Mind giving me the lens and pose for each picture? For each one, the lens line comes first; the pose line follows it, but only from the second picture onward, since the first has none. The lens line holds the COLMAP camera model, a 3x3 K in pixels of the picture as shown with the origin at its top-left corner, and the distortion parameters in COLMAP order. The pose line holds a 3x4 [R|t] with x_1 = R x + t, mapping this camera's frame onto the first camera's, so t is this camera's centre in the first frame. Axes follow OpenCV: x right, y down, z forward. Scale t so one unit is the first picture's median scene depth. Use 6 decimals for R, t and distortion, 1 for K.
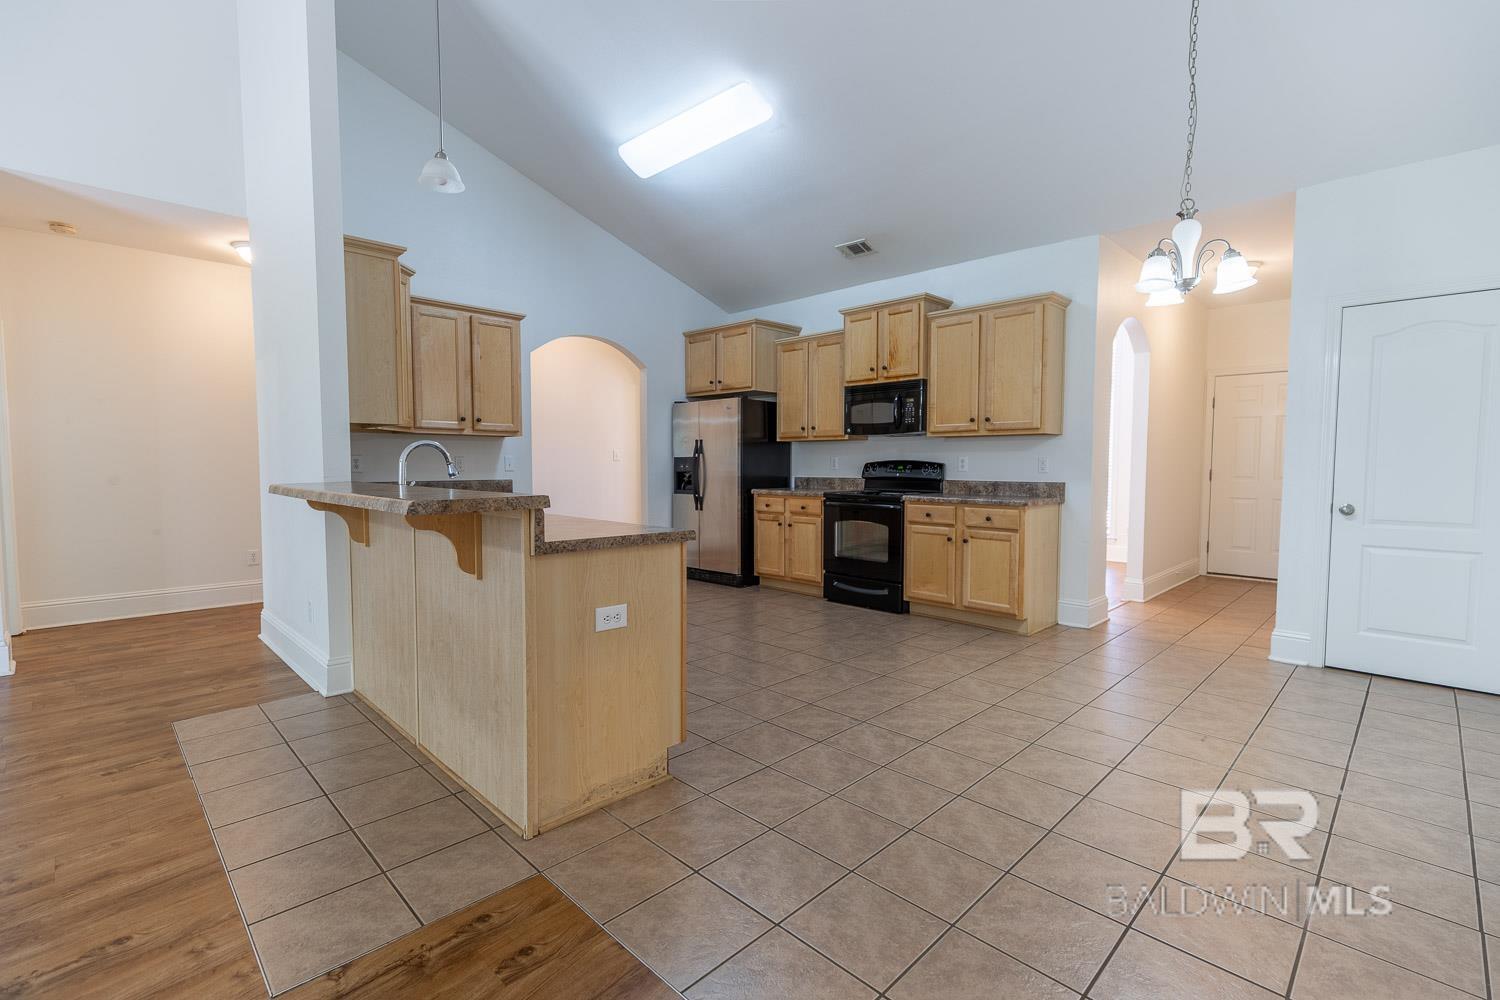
lens RADIAL K [[677.0, 0, 753.7], [0, 677.0, 496.8], [0, 0, 1]] dist [0.008037, -0.000426]
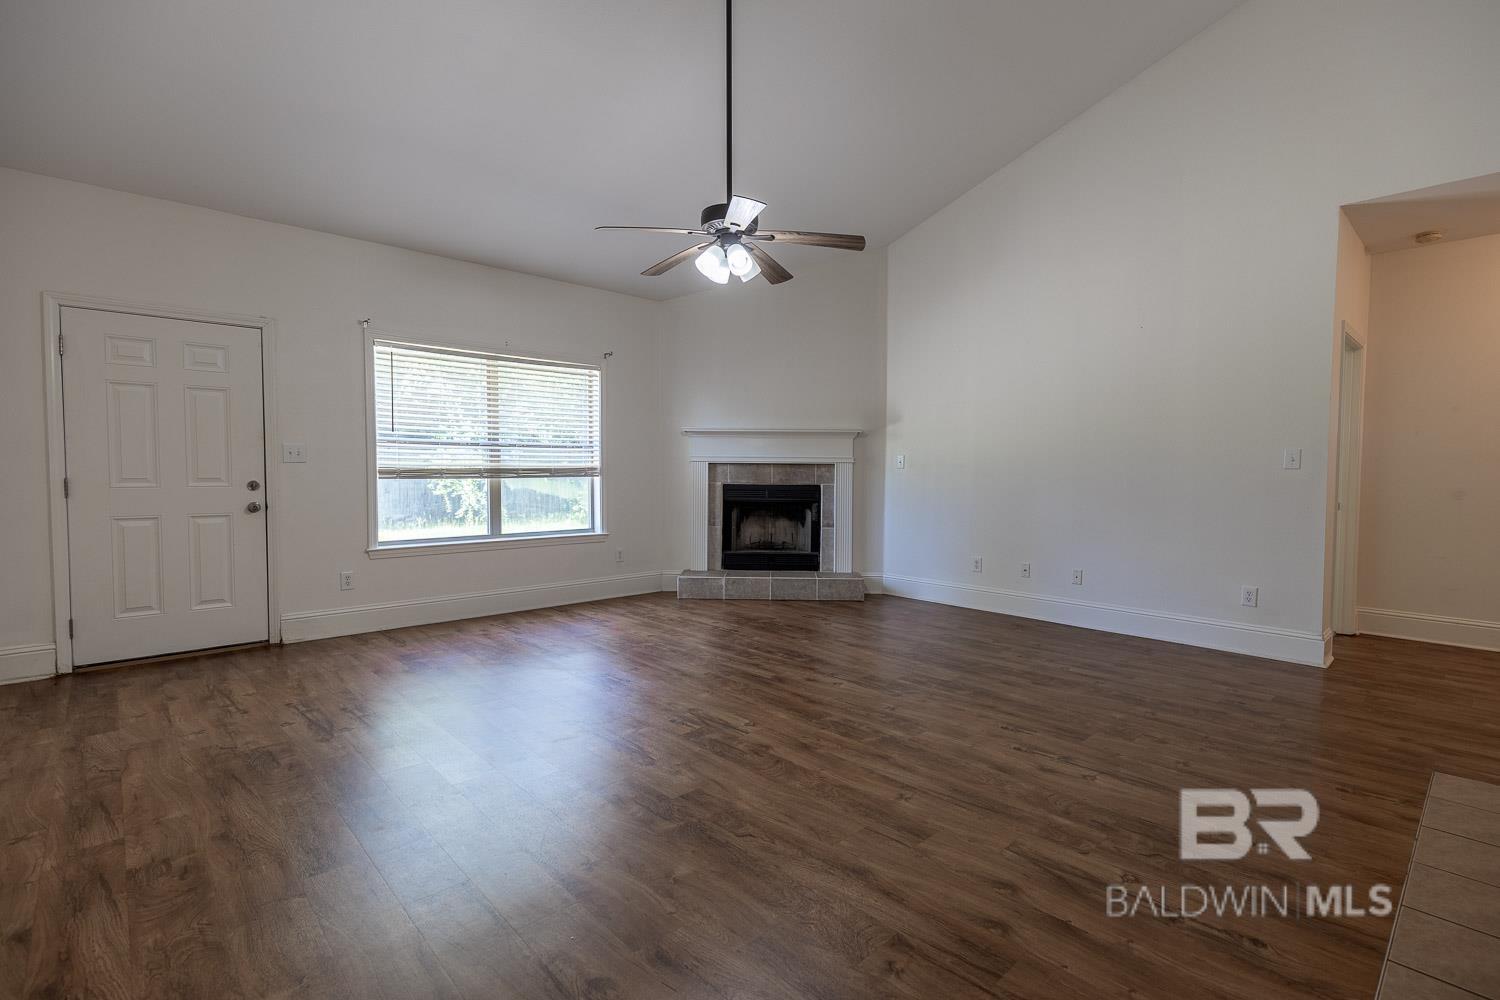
lens RADIAL K [[694.3, 0, 755.0], [0, 694.3, 494.0], [0, 0, 1]] dist [0.002421, -0.000264]
pose [[-0.045699, 0.033770, -0.998384, 0.036985], [-0.059137, 0.997584, 0.036449, -0.002757], [0.997203, 0.060707, -0.043591, 0.081561]]
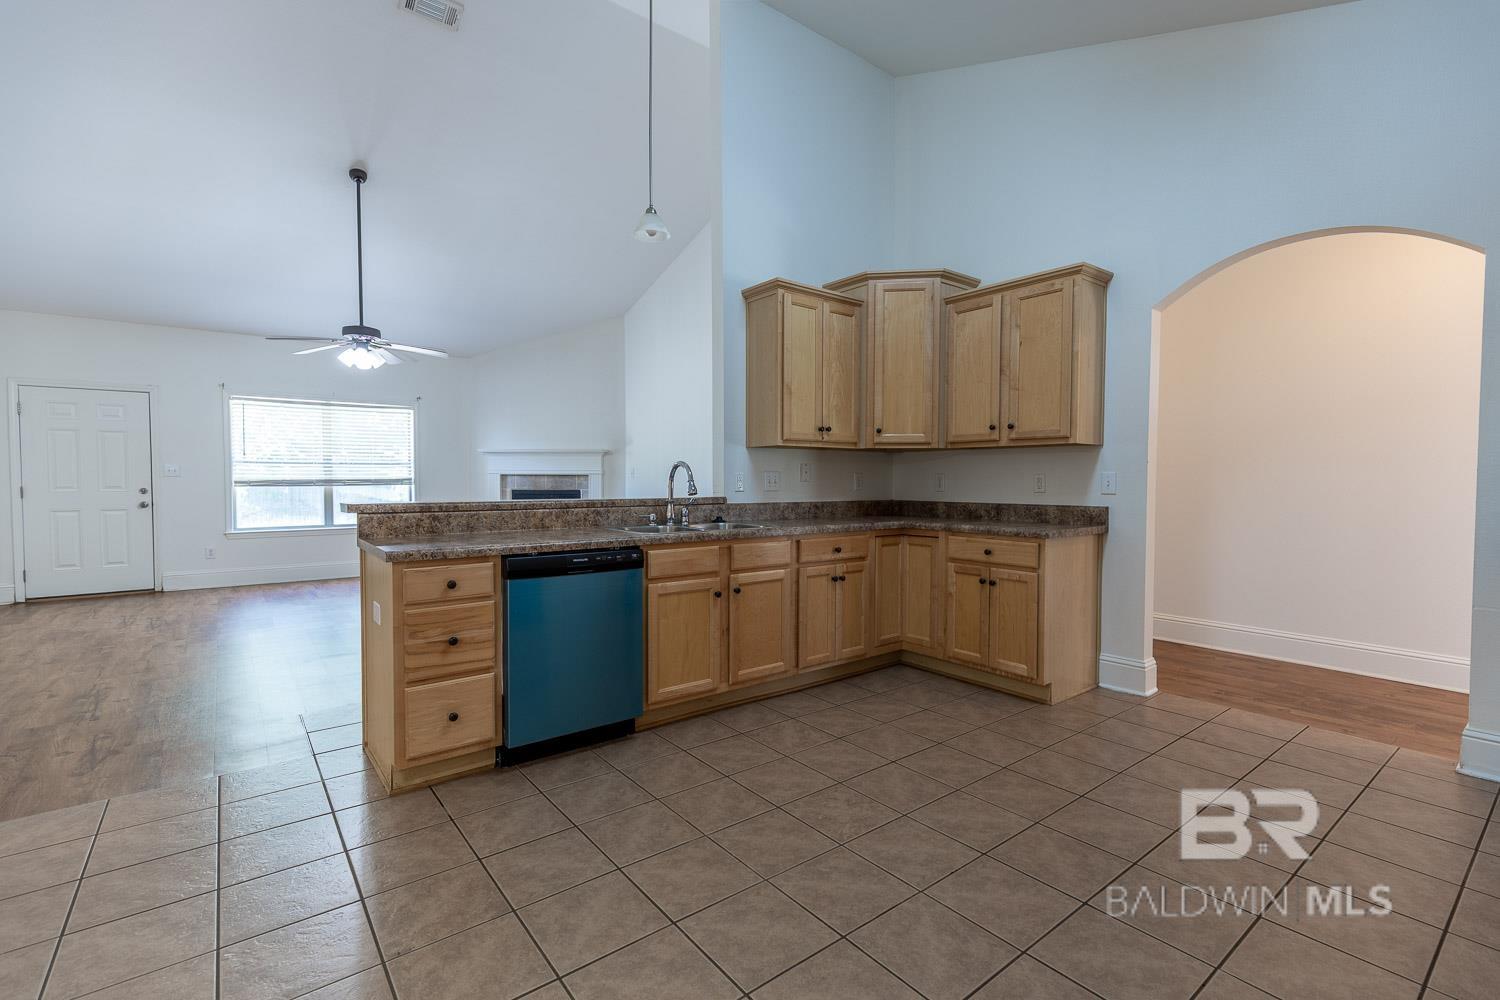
lens RADIAL K [[677.0, 0, 753.7], [0, 677.0, 496.8], [0, 0, 1]] dist [0.008037, -0.000426]
pose [[-0.130379, 0.027038, -0.991095, 0.403592], [-0.053922, 0.997955, 0.034319, -0.047495], [0.989997, 0.057916, -0.128655, 0.833785]]
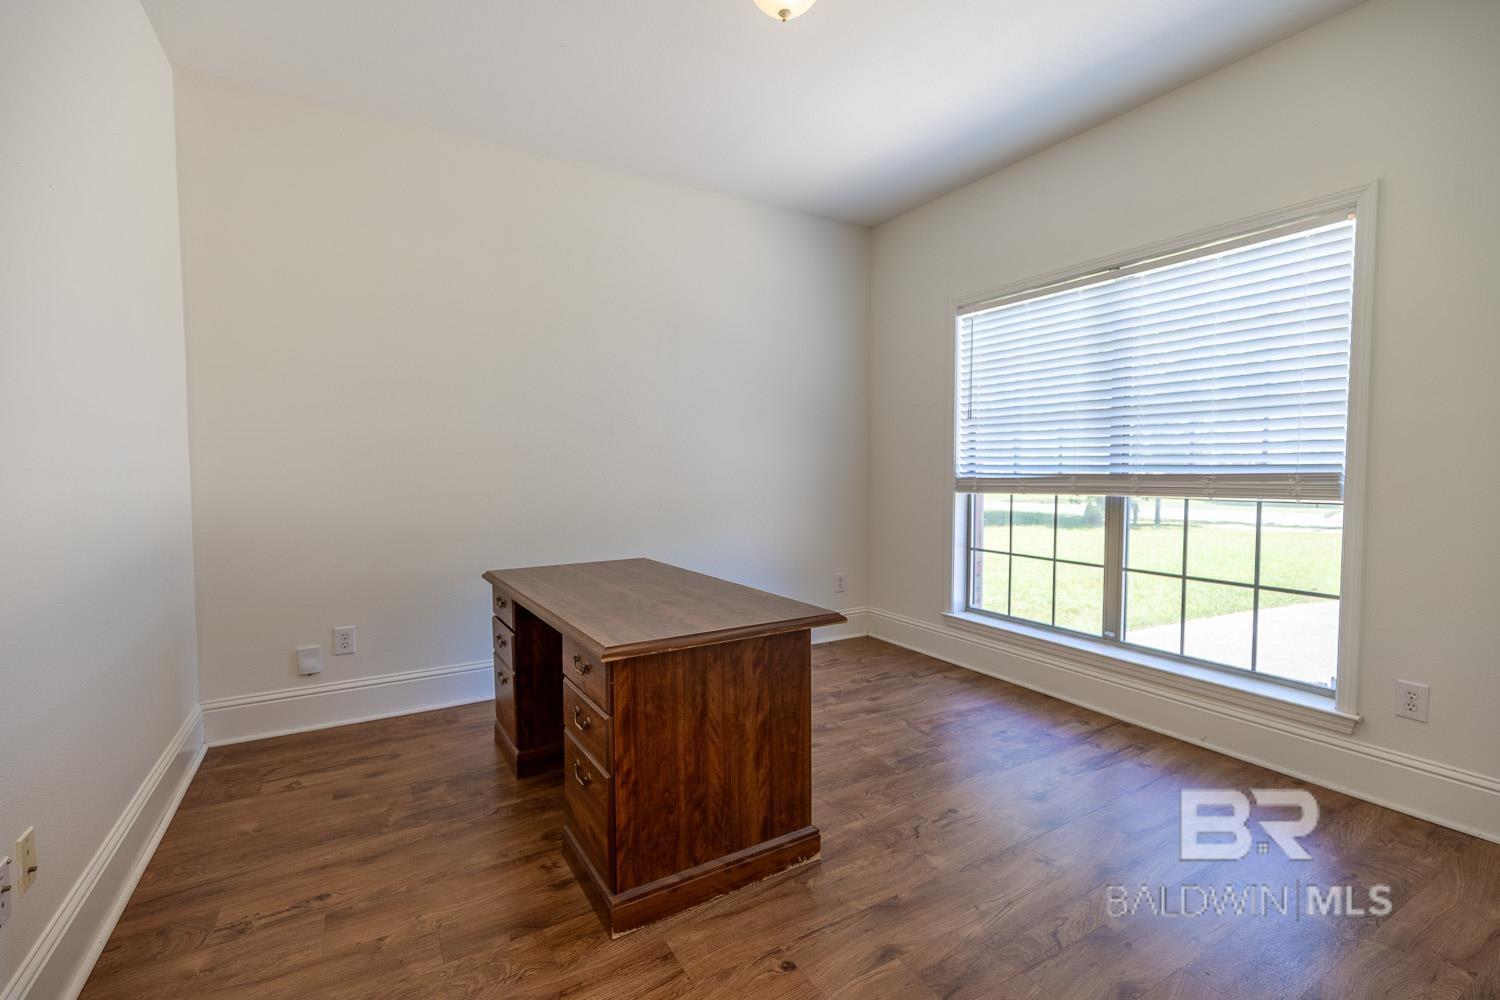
lens RADIAL K [[677.0, 0, 753.7], [0, 677.0, 496.8], [0, 0, 1]] dist [0.008037, -0.000426]
pose [[-0.967869, -0.013073, 0.251116, -0.976003], [0.013409, 0.994543, 0.103458, -0.010658], [-0.251098, 0.103500, -0.962412, 0.085561]]
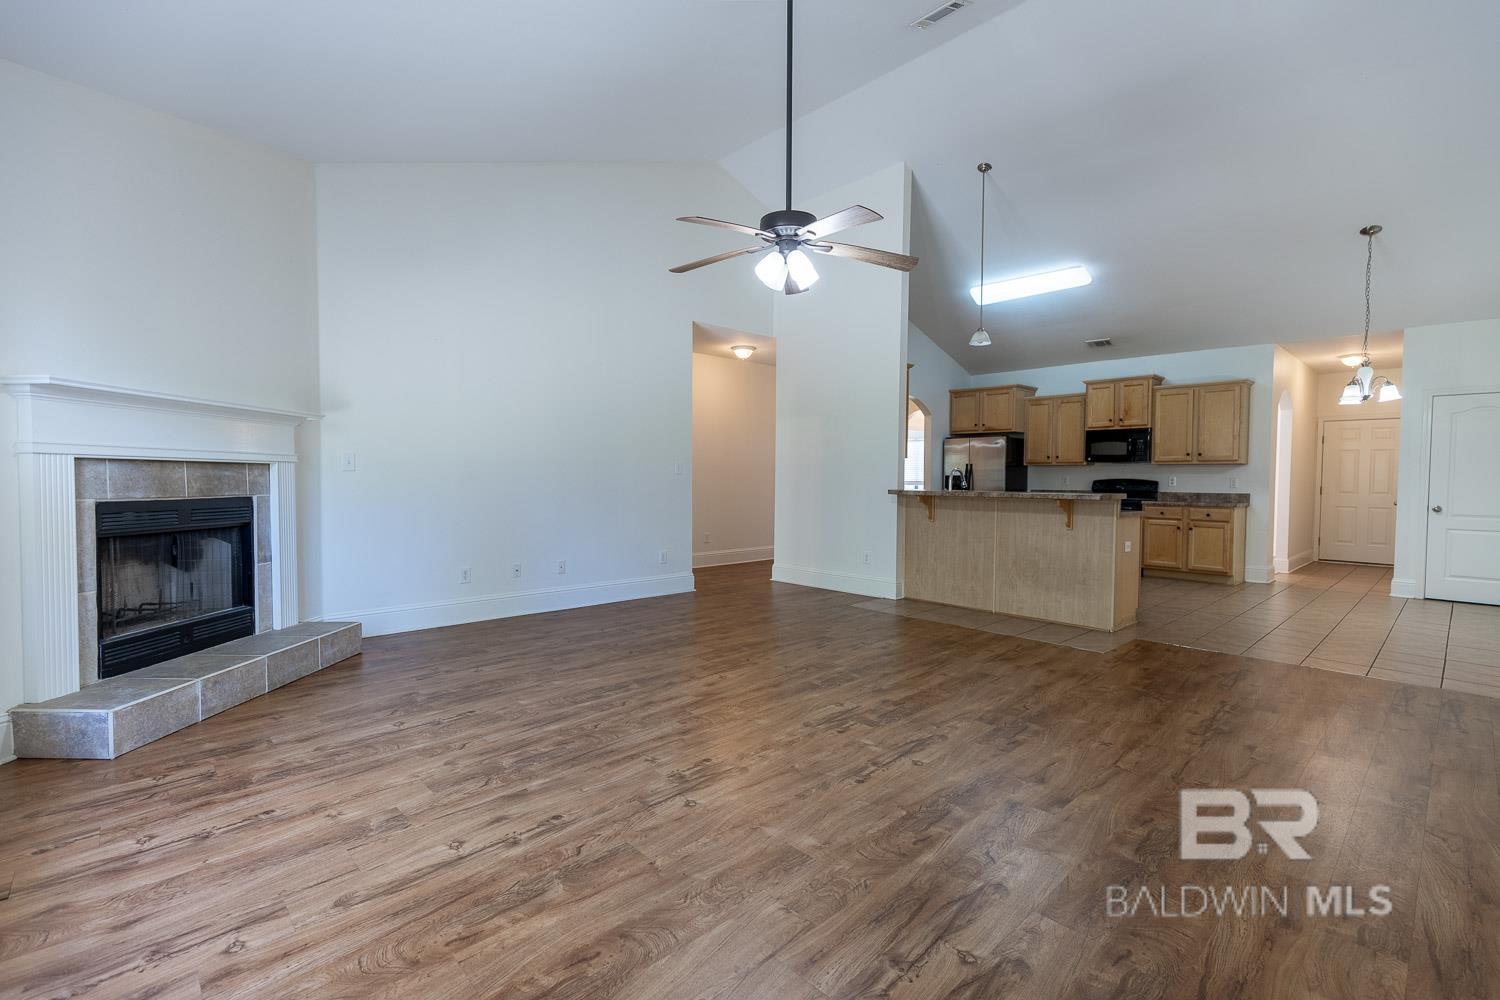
lens RADIAL K [[677.0, 0, 753.7], [0, 677.0, 496.8], [0, 0, 1]] dist [0.008037, -0.000426]
pose [[0.999482, 0.008277, -0.031114, -0.675136], [-0.009000, 0.999691, -0.023181, 0.034965], [0.030913, 0.023449, 0.999247, -0.658176]]
